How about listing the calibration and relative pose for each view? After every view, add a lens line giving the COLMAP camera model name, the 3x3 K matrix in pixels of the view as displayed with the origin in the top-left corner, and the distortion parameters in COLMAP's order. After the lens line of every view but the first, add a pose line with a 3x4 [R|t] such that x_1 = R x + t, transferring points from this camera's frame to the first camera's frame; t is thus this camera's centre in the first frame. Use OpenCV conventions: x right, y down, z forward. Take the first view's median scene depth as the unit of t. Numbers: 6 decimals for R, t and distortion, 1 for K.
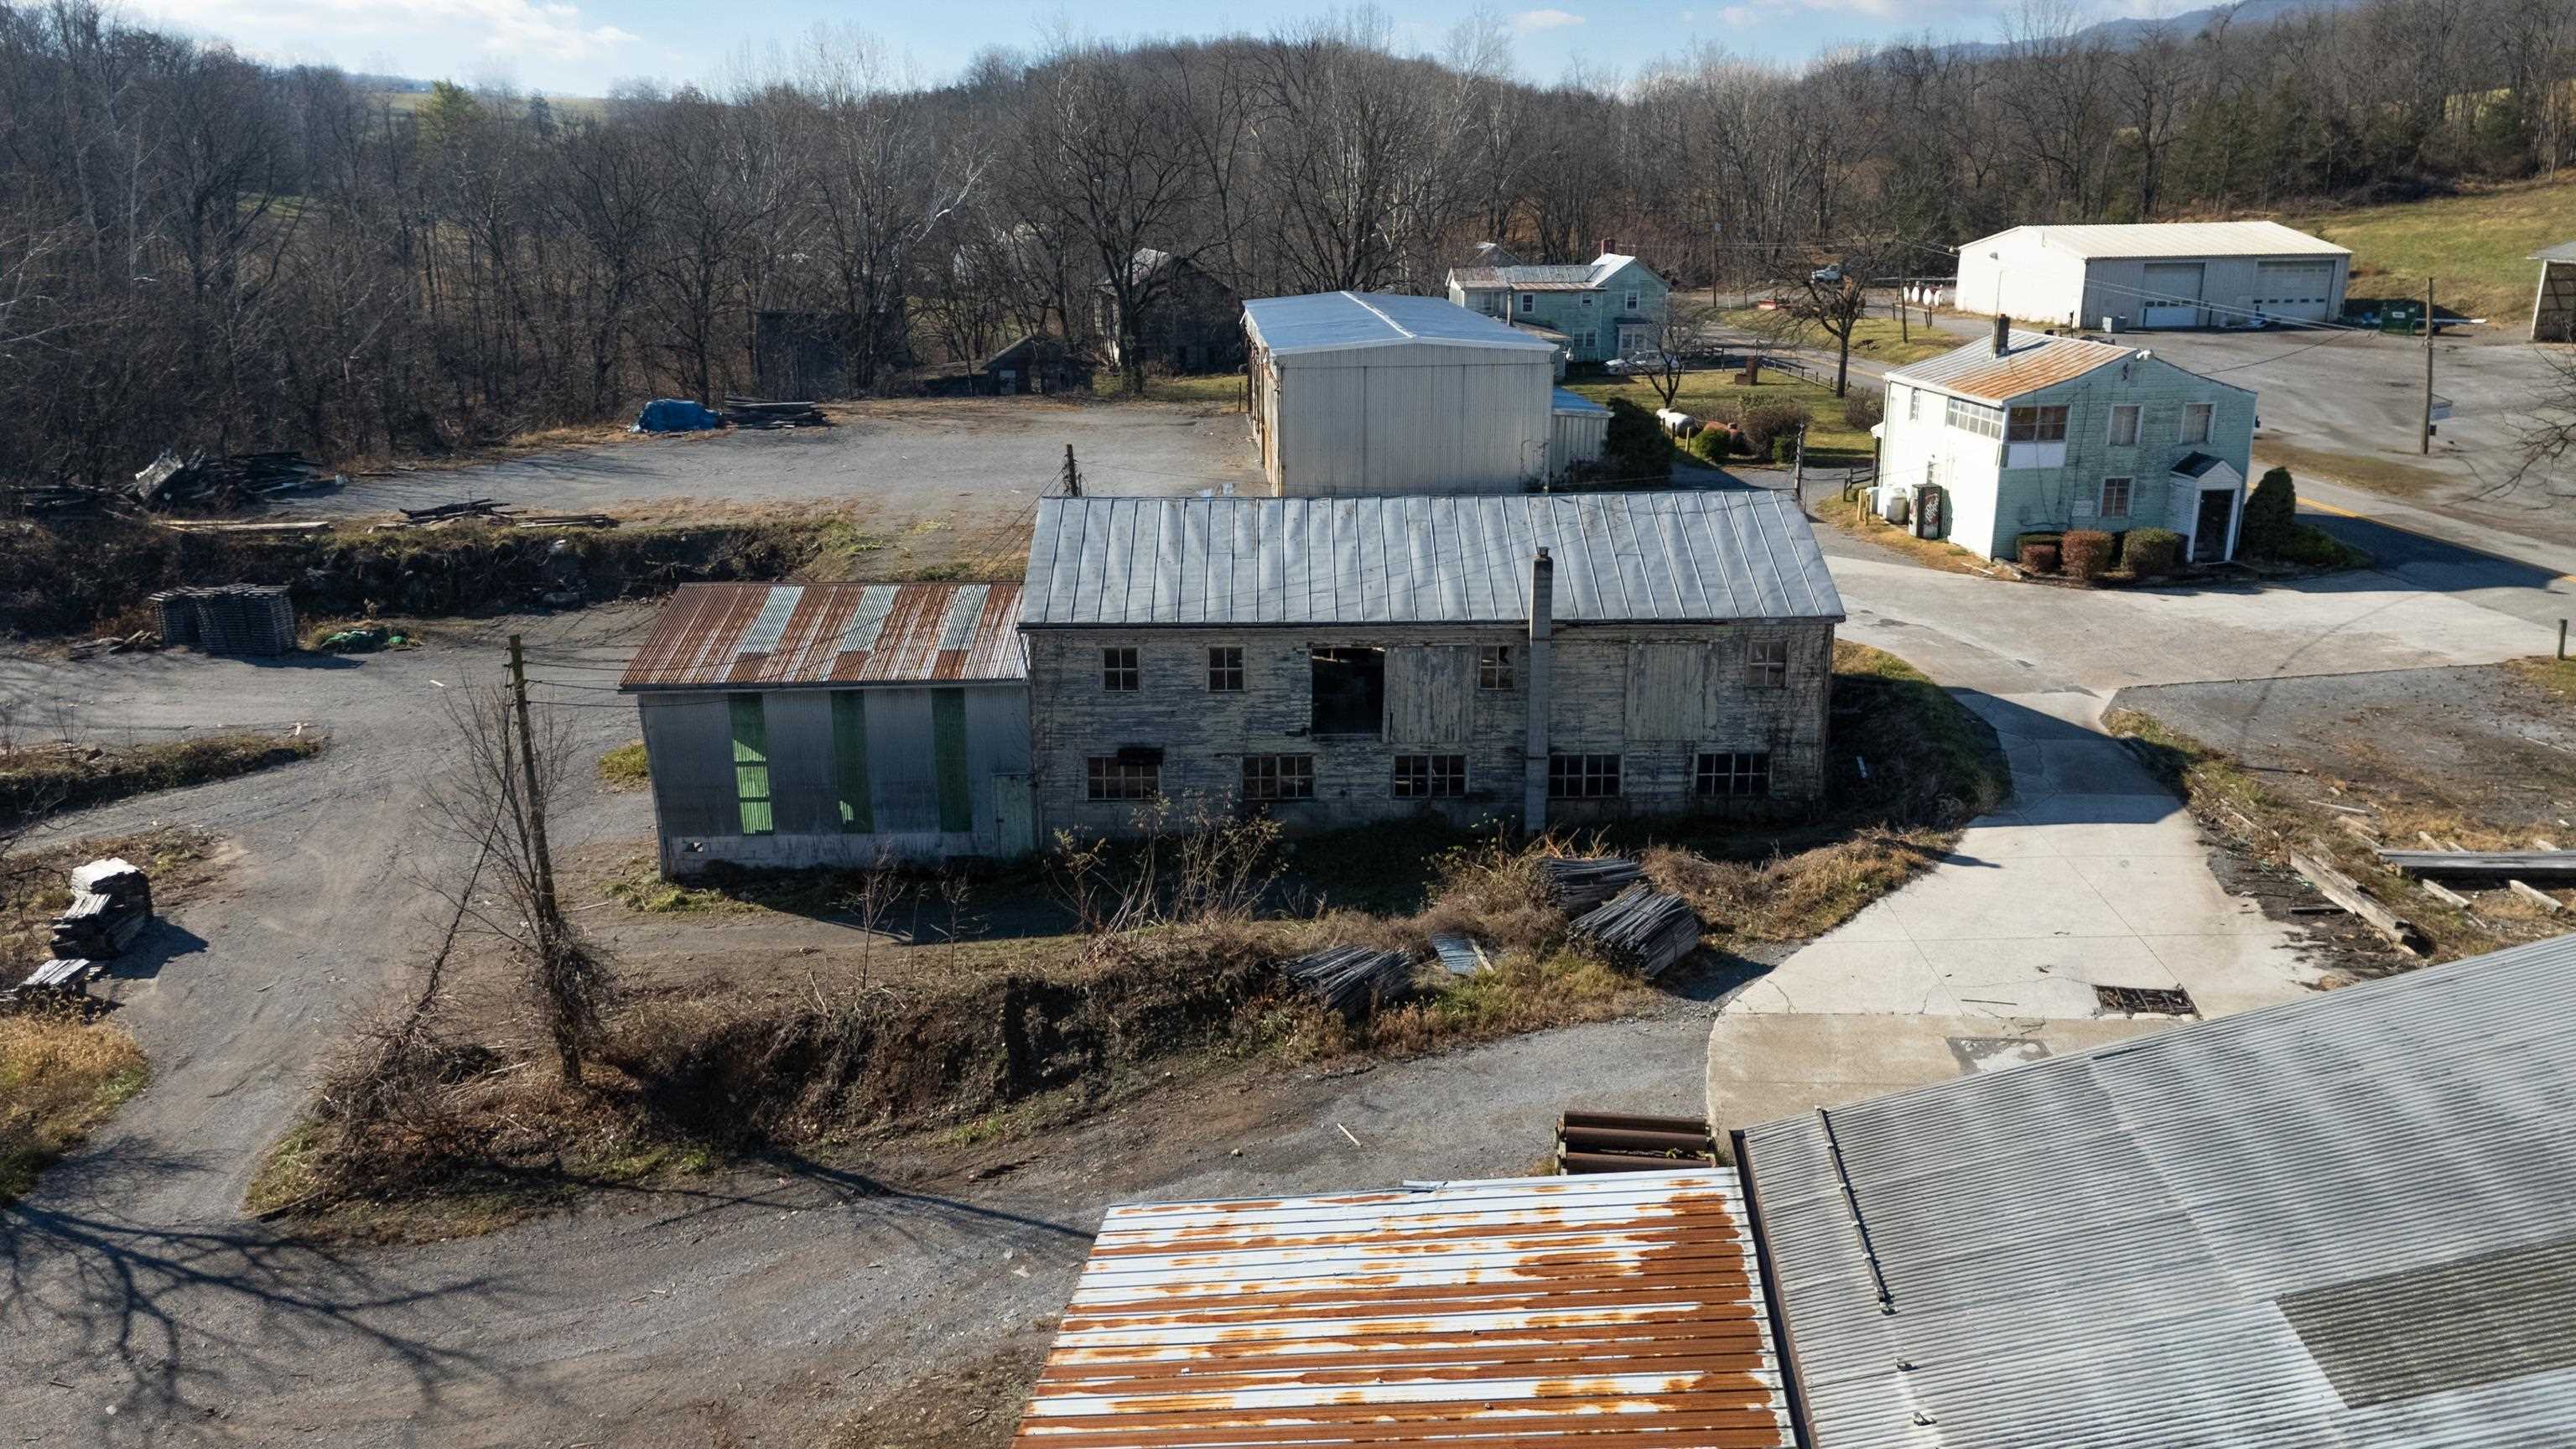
lens RADIAL K [[1887.8, 0, 1290.4], [0, 1887.8, 737.8], [0, 0, 1]] dist [0.088923, -0.095413]
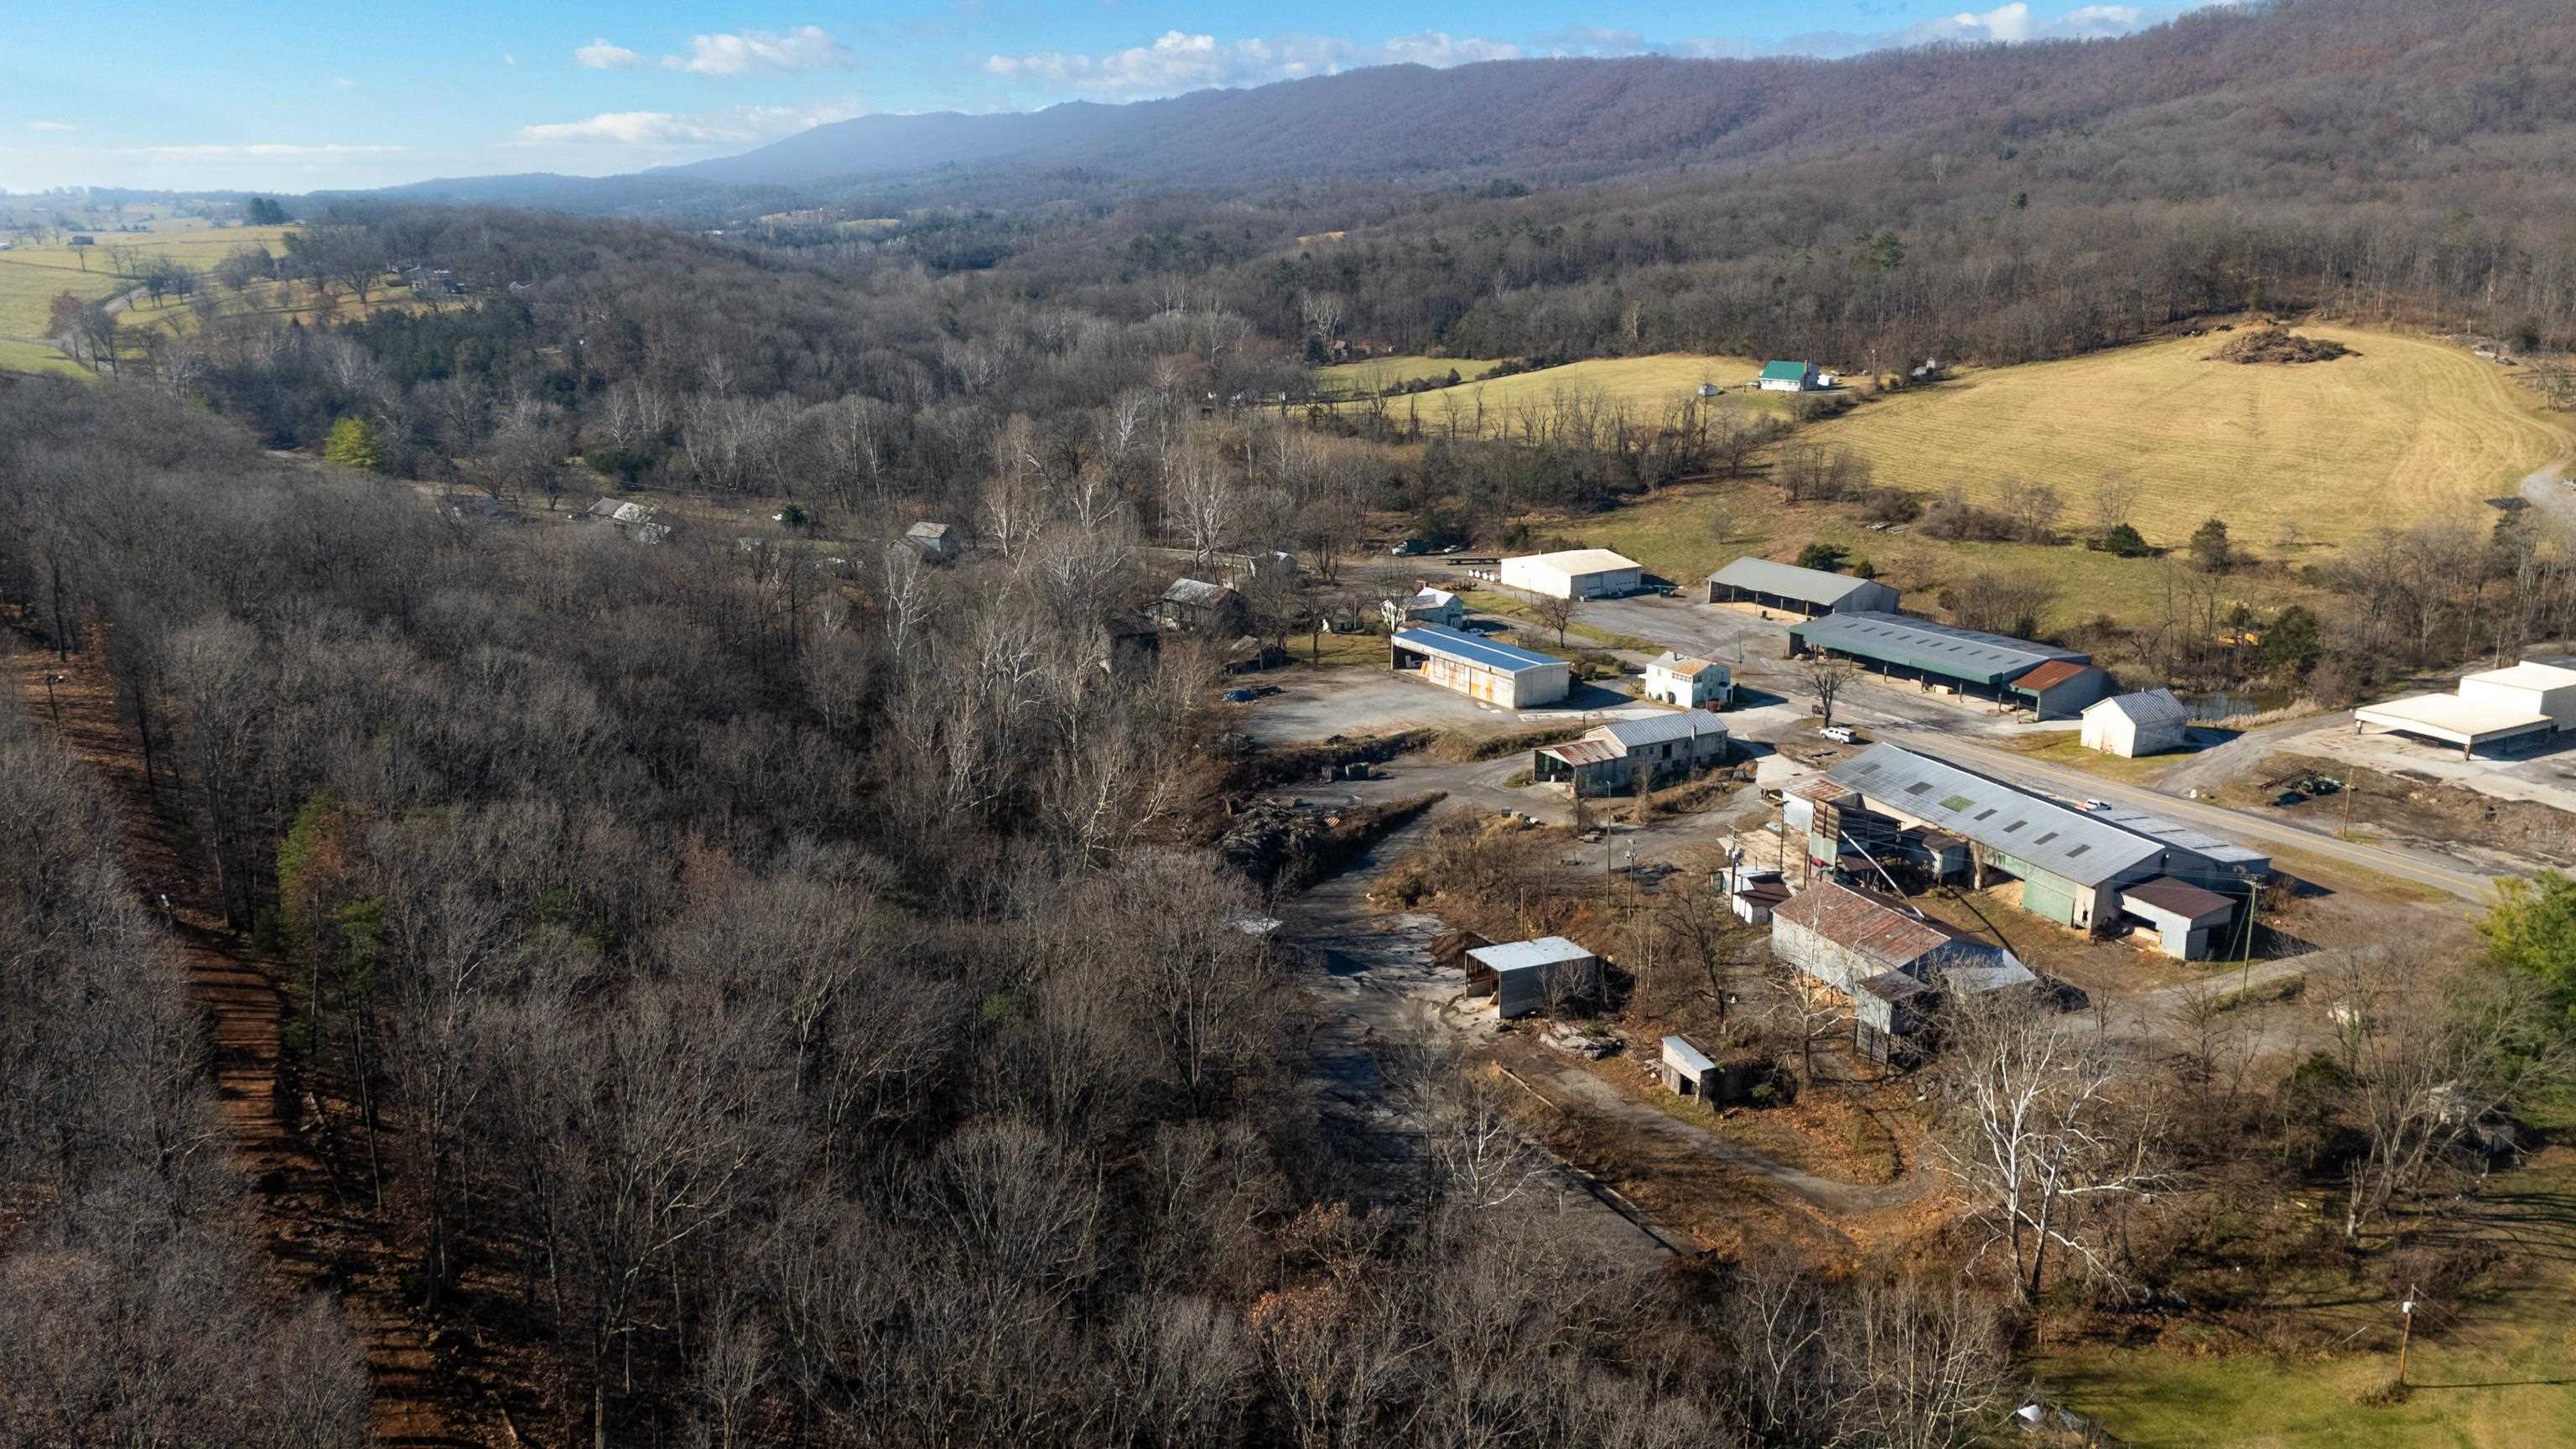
lens RADIAL K [[1887.8, 0, 1290.4], [0, 1887.8, 737.8], [0, 0, 1]] dist [0.088923, -0.095413]
pose [[0.874045, -0.129115, 0.468375, -3.900708], [0.138504, 0.990256, 0.014515, -0.325307], [-0.465685, 0.052185, 0.883411, -3.853885]]
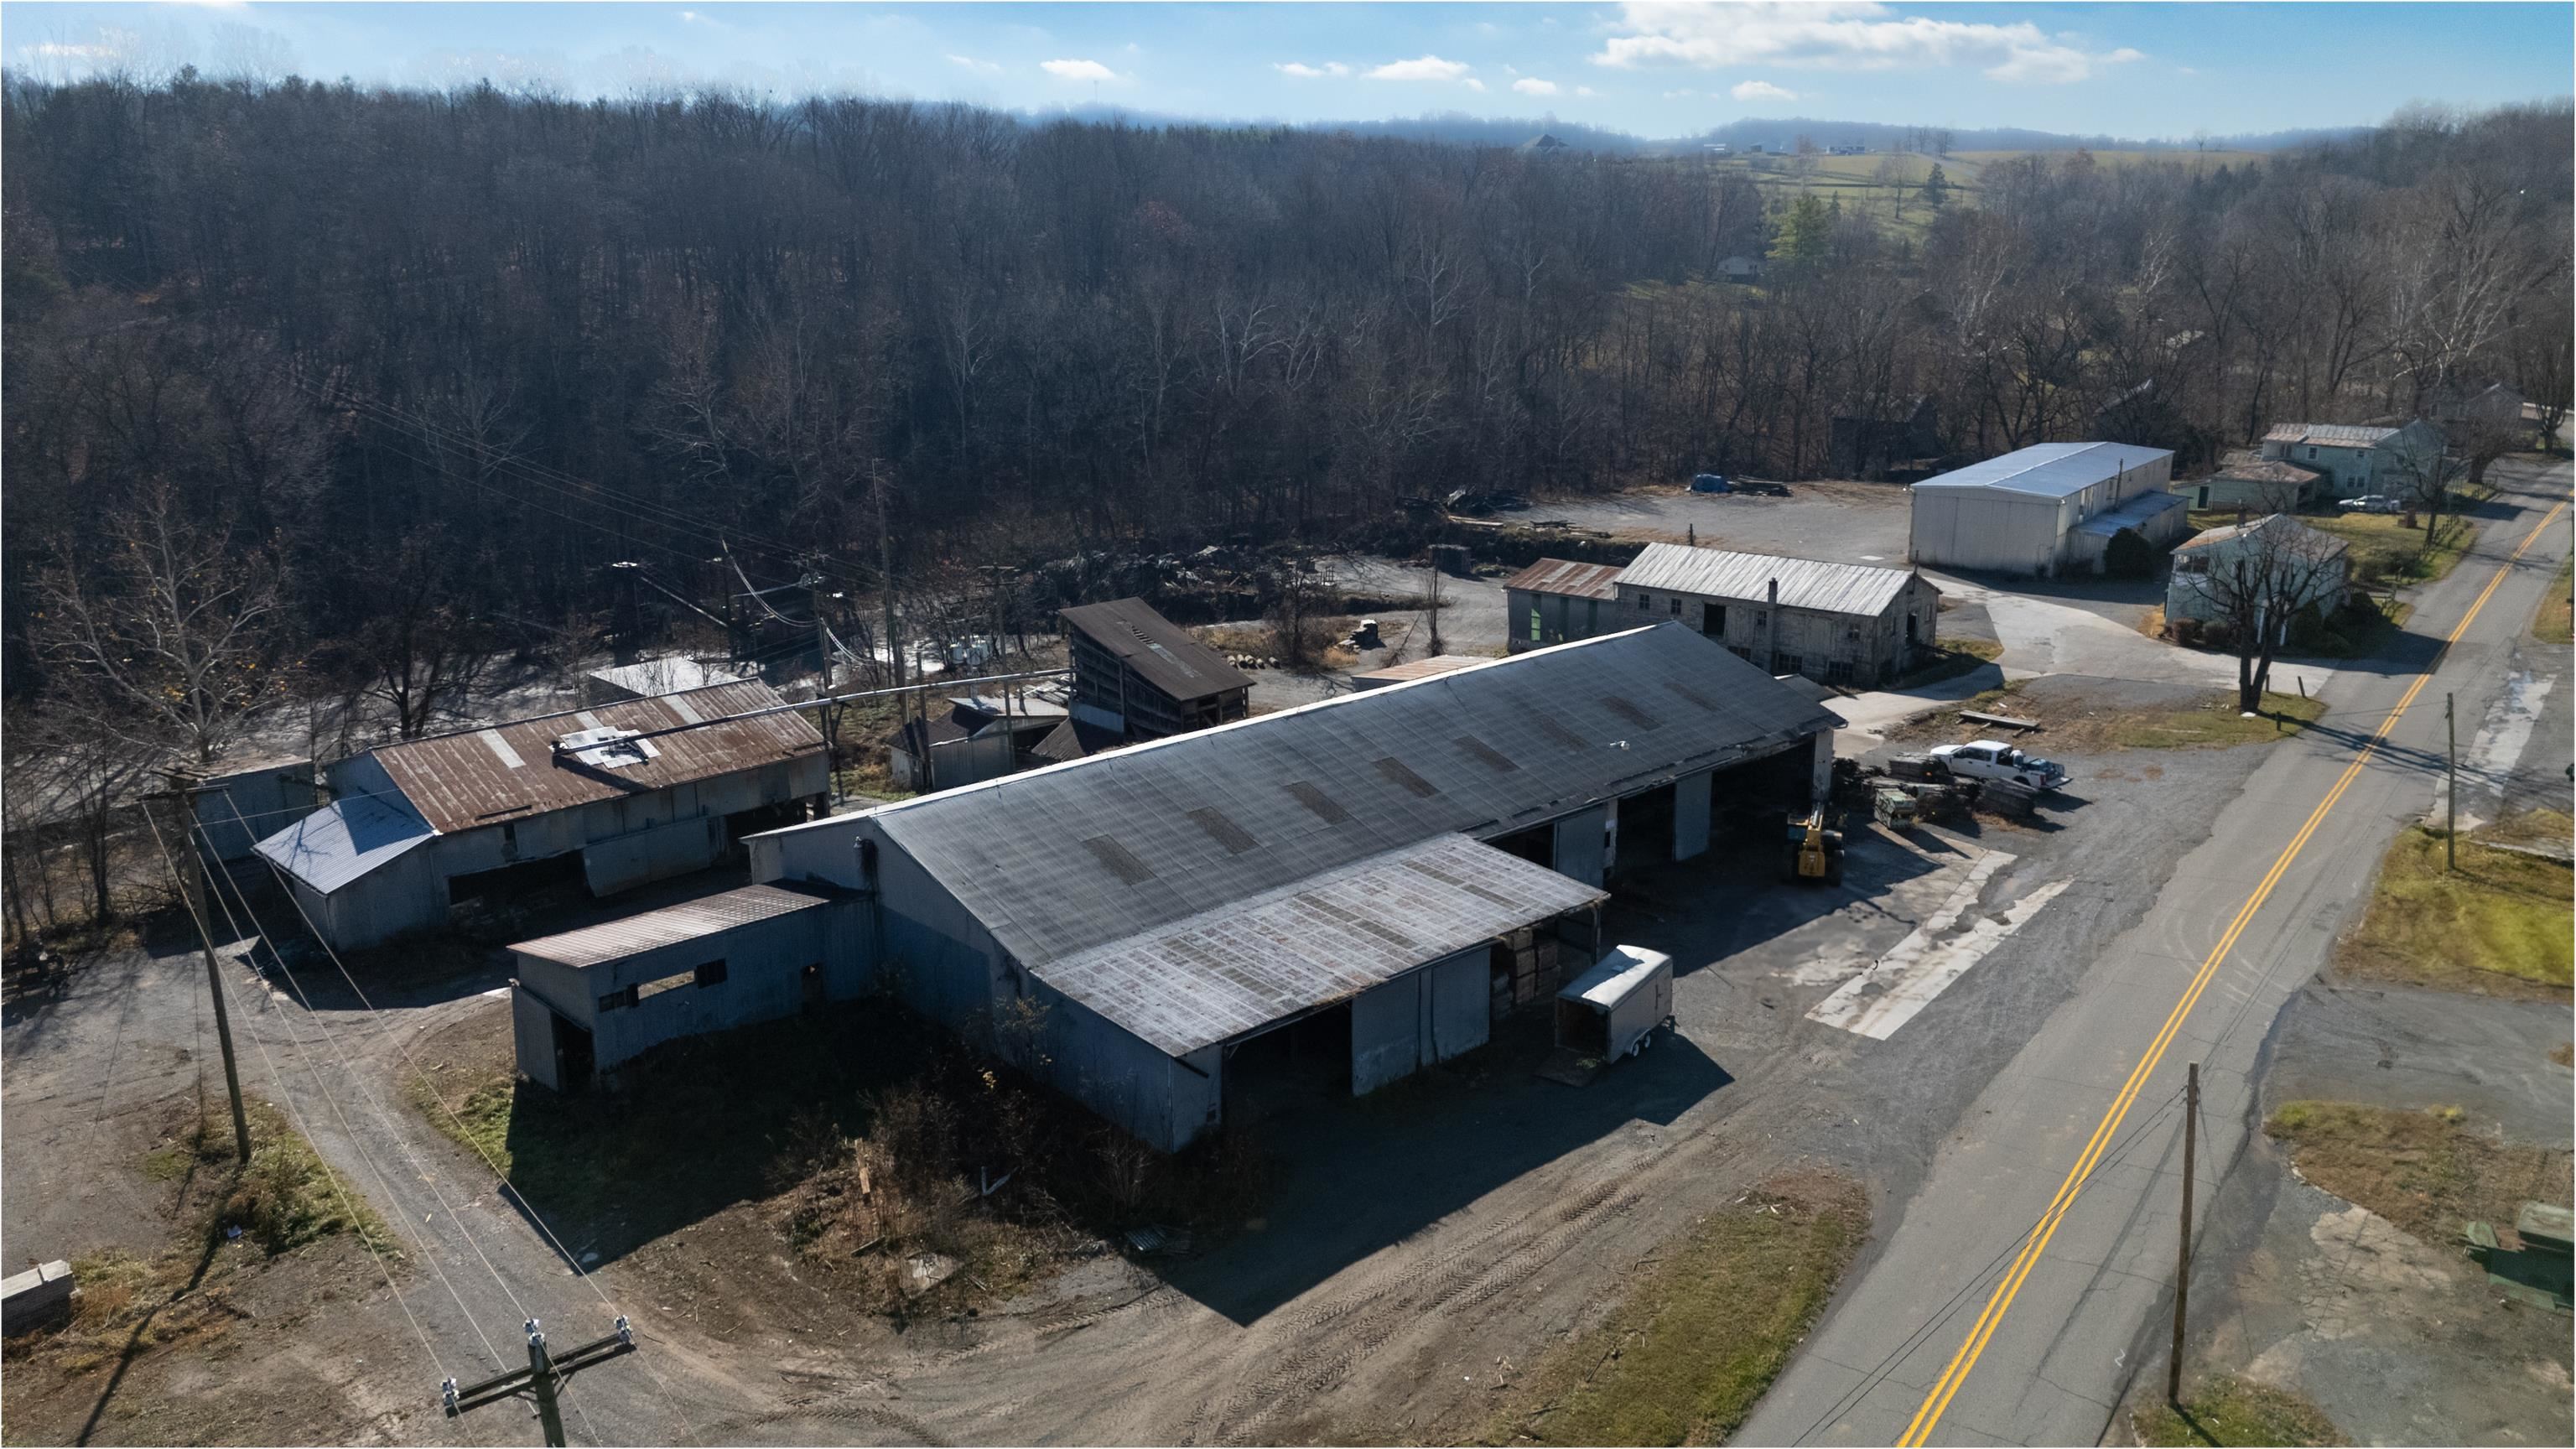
lens RADIAL K [[1887.8, 0, 1290.4], [0, 1887.8, 737.8], [0, 0, 1]] dist [0.088923, -0.095413]
pose [[0.757660, 0.178020, -0.627902, 1.374027], [-0.183980, 0.981321, 0.056219, 0.106553], [0.626181, 0.072926, 0.776259, -1.611914]]
